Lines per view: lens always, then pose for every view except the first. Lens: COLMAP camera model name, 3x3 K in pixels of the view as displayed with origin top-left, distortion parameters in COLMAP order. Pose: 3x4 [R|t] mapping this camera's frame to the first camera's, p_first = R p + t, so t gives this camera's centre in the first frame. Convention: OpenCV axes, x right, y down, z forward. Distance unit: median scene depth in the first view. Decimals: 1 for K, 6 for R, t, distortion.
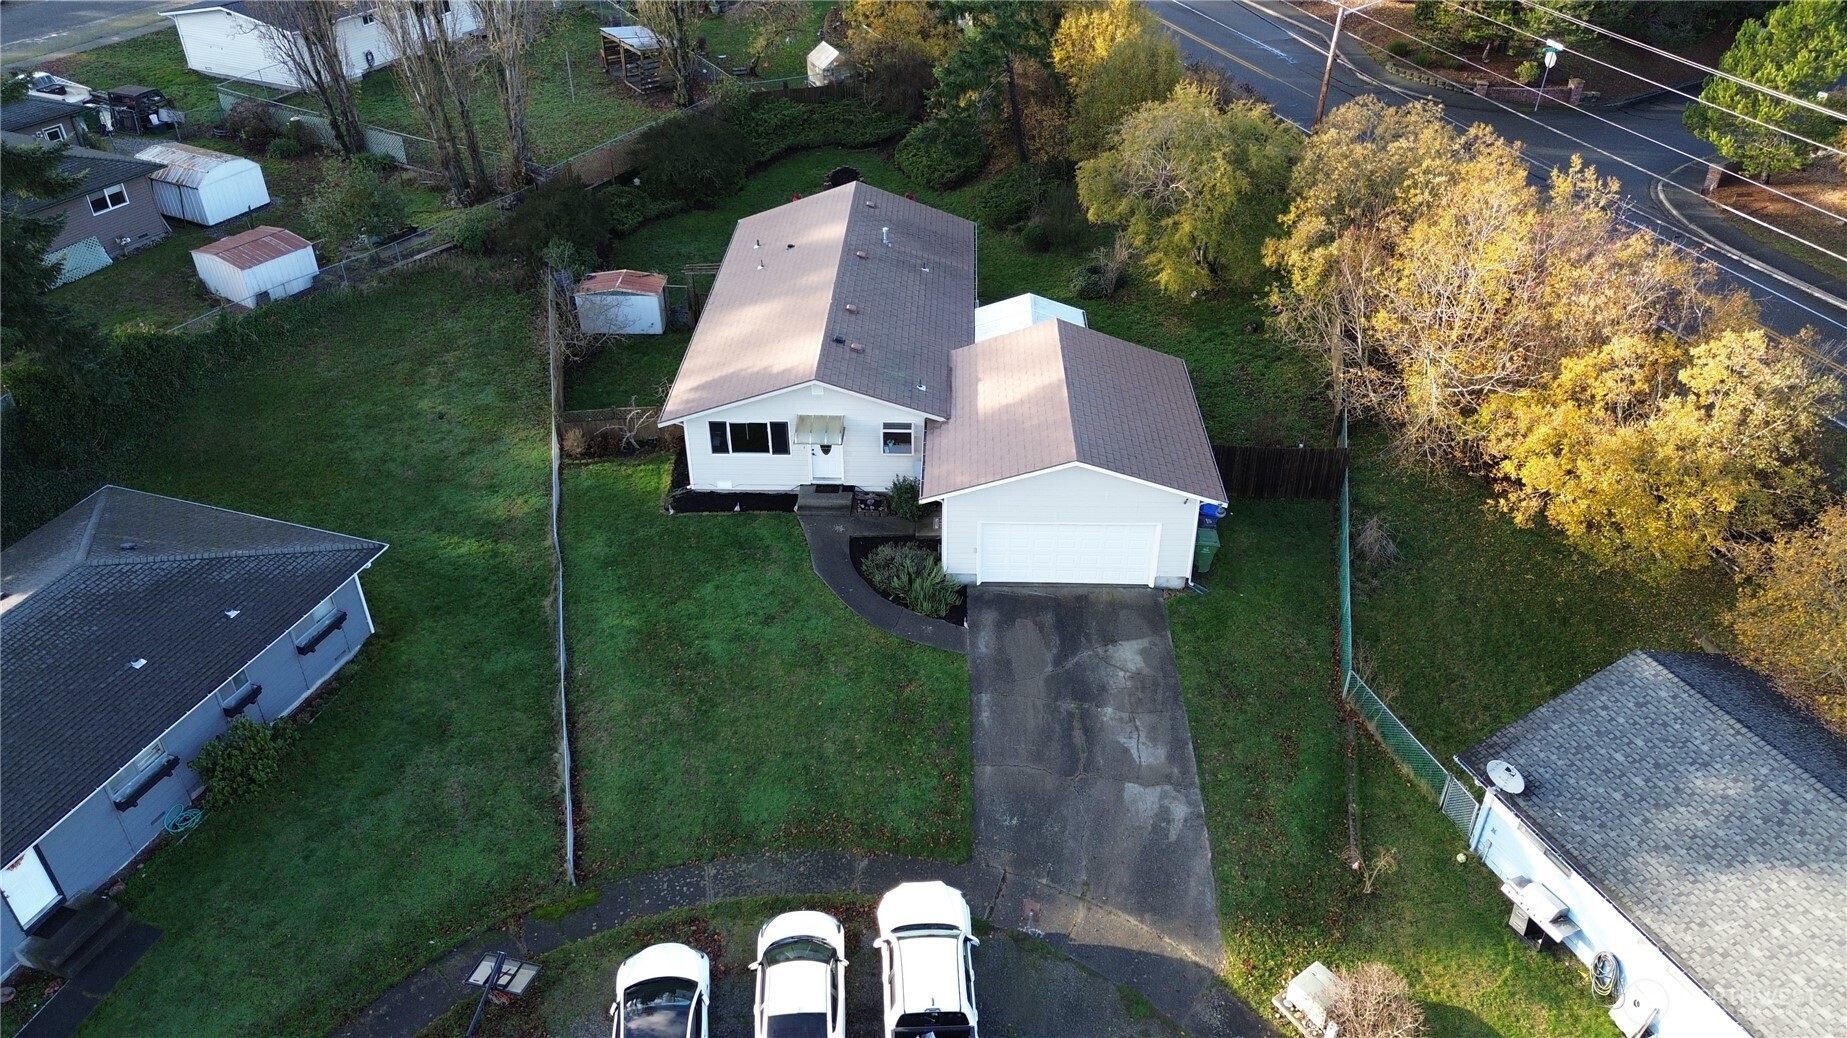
lens RADIAL K [[1303.3, 0, 921.9], [0, 1303.3, 511.3], [0, 0, 1]] dist [0.057106, -0.049796]
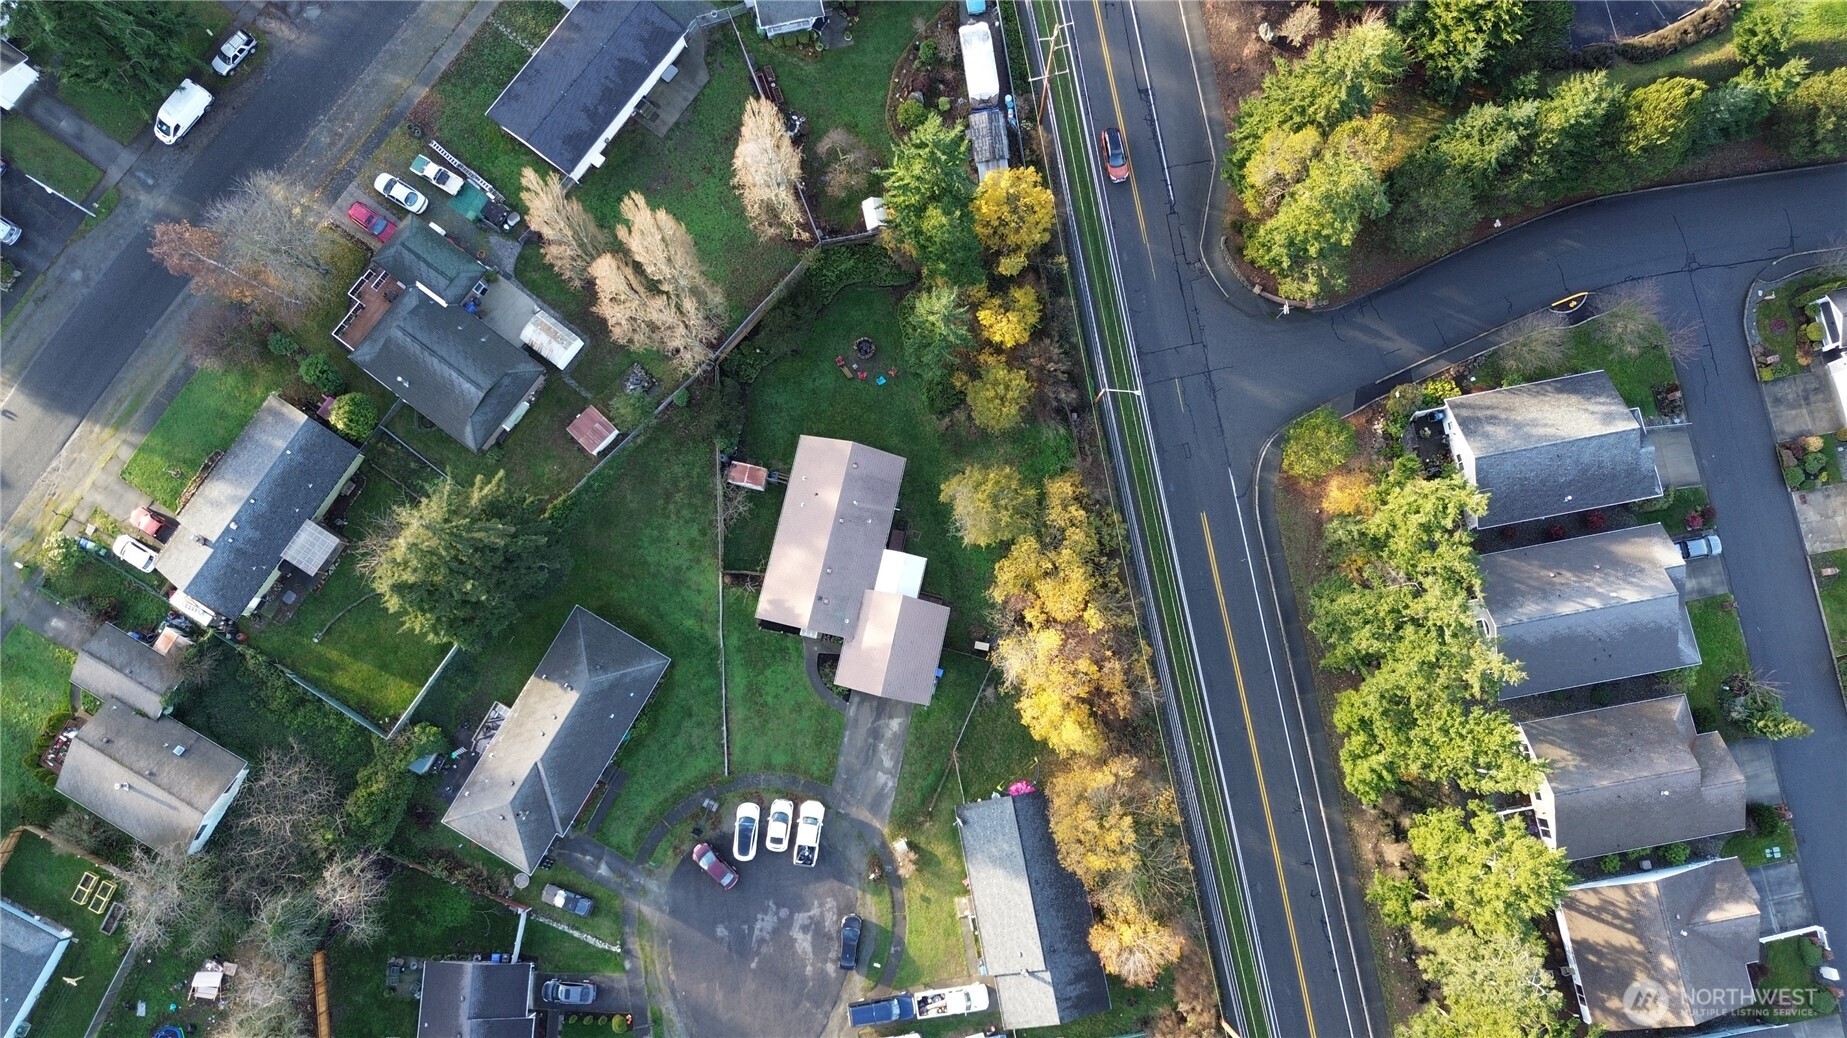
lens RADIAL K [[1303.3, 0, 930.9], [0, 1303.3, 519.0], [0, 0, 1]] dist [0.057106, -0.049796]
pose [[0.980946, 0.190259, -0.039334, 0.269438], [-0.098839, 0.663010, 0.742057, -2.566821], [0.167262, -0.724030, 0.669182, -0.756872]]
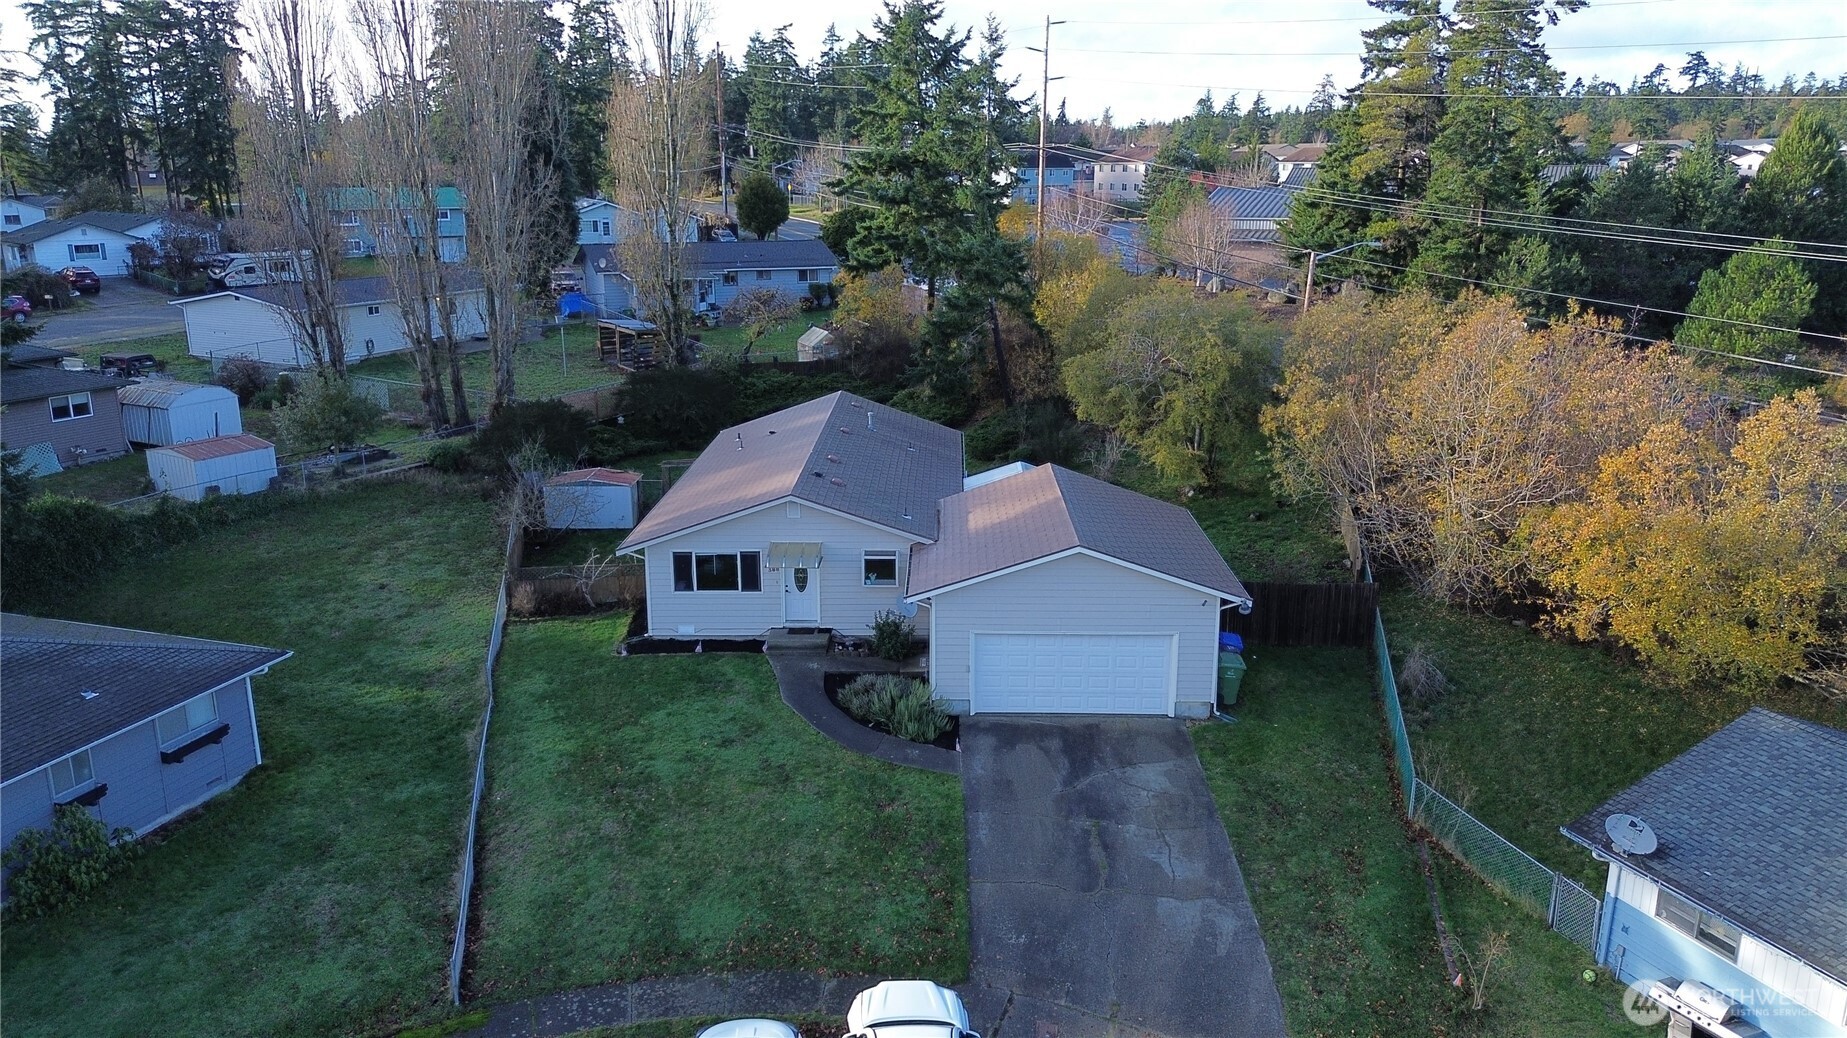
lens RADIAL K [[1303.3, 0, 922.3], [0, 1303.3, 508.3], [0, 0, 1]] dist [0.057106, -0.049796]
pose [[0.999954, -0.000542, 0.009560, 0.002171], [0.003590, 0.946815, -0.321758, 0.213054], [-0.008877, 0.321778, 0.946774, 0.138141]]
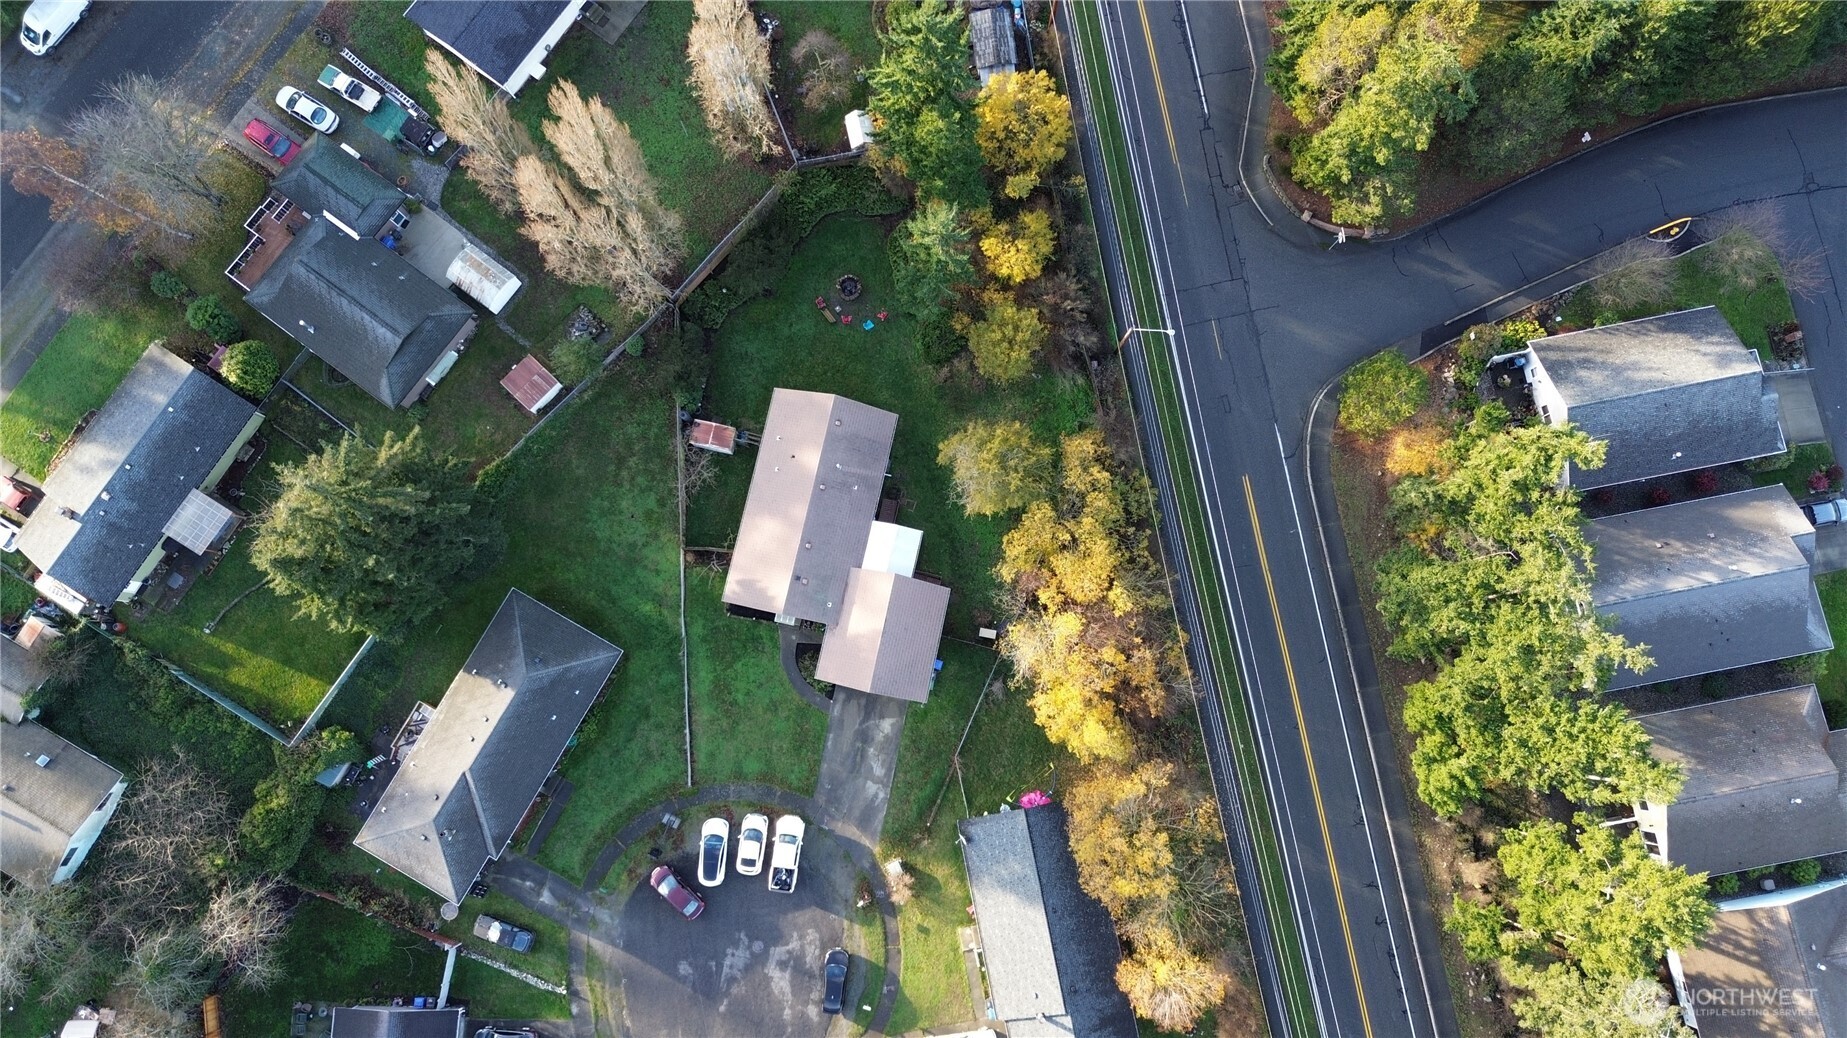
lens RADIAL K [[1303.3, 0, 929.7], [0, 1303.3, 519.5], [0, 0, 1]] dist [0.057106, -0.049796]
pose [[0.982040, 0.184812, -0.037982, 0.265871], [-0.096157, 0.663447, 0.742019, -2.181671], [0.162334, -0.725040, 0.669302, -0.503357]]
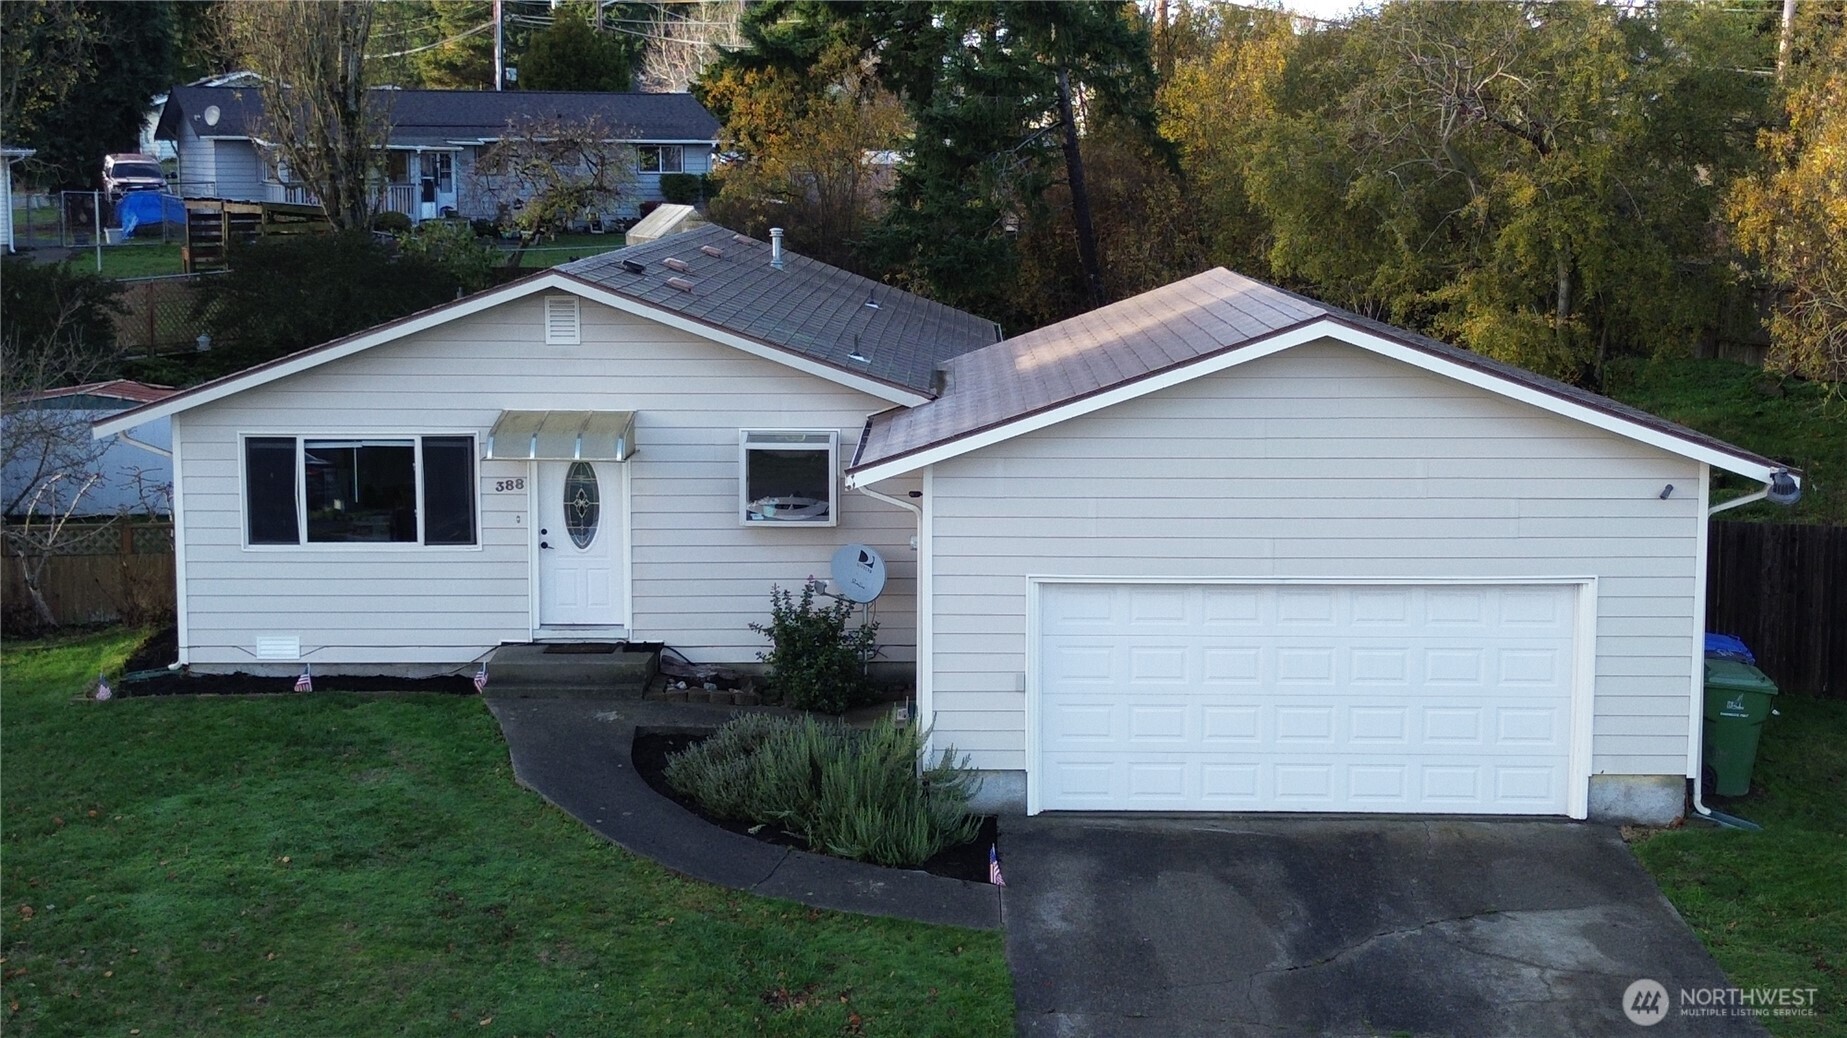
lens RADIAL K [[2603.3, 0, 922.6], [0, 2603.3, 517.2], [0, 0, 1]] dist [0.049810, 0.000000]
pose [[0.999884, 0.002346, 0.015063, 0.007228], [0.004362, 0.902739, -0.430167, 0.273037], [-0.014607, 0.430182, 0.902624, 0.412593]]
